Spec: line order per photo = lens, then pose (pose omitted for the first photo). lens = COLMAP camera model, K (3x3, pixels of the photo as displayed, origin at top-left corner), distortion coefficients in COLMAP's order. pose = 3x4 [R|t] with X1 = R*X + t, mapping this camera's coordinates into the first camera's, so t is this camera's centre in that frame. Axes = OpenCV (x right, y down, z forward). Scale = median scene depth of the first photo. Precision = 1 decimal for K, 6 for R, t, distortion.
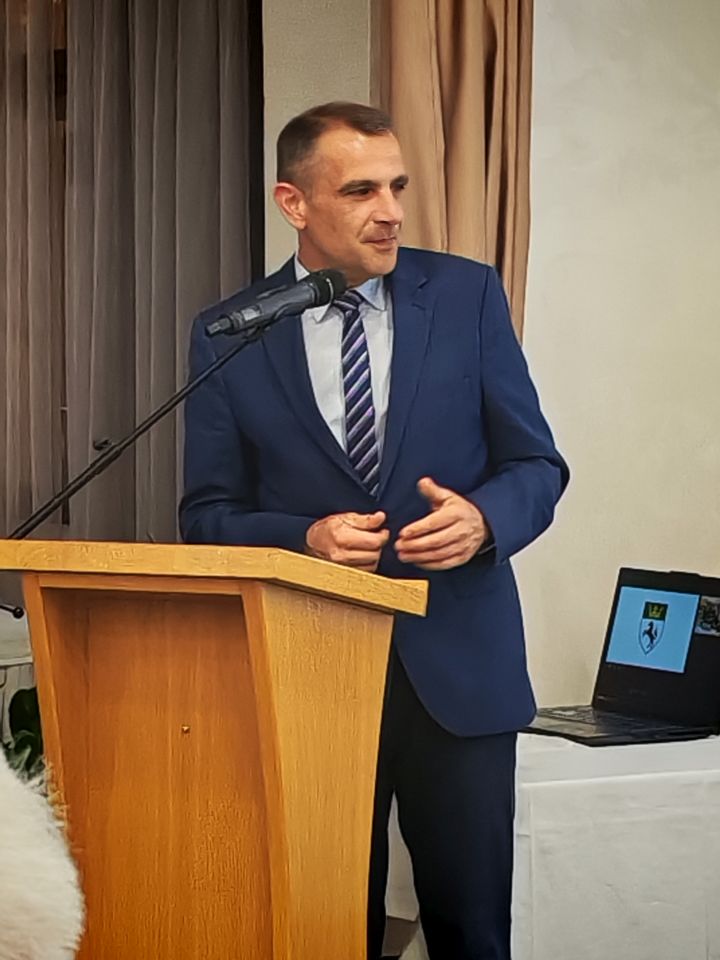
lens RADIAL K [[3823.8, 0, 360.0], [0, 3823.8, 480.0], [0, 0, 1]] dist [0.238855, 3.612113]
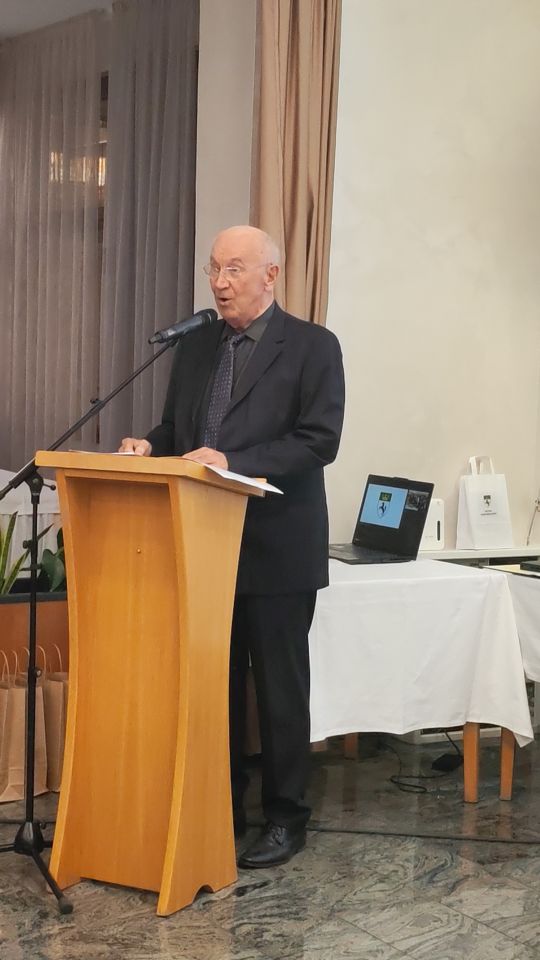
lens RADIAL K [[1729.5, 0, 270.0], [0, 1729.5, 480.0], [0, 0, 1]] dist [0.021491, 0.027610]
pose [[0.999546, 0.028806, 0.008806, 0.009695], [-0.029040, 0.999193, 0.027737, 0.002484], [-0.008000, -0.027980, 0.999576, 0.112095]]
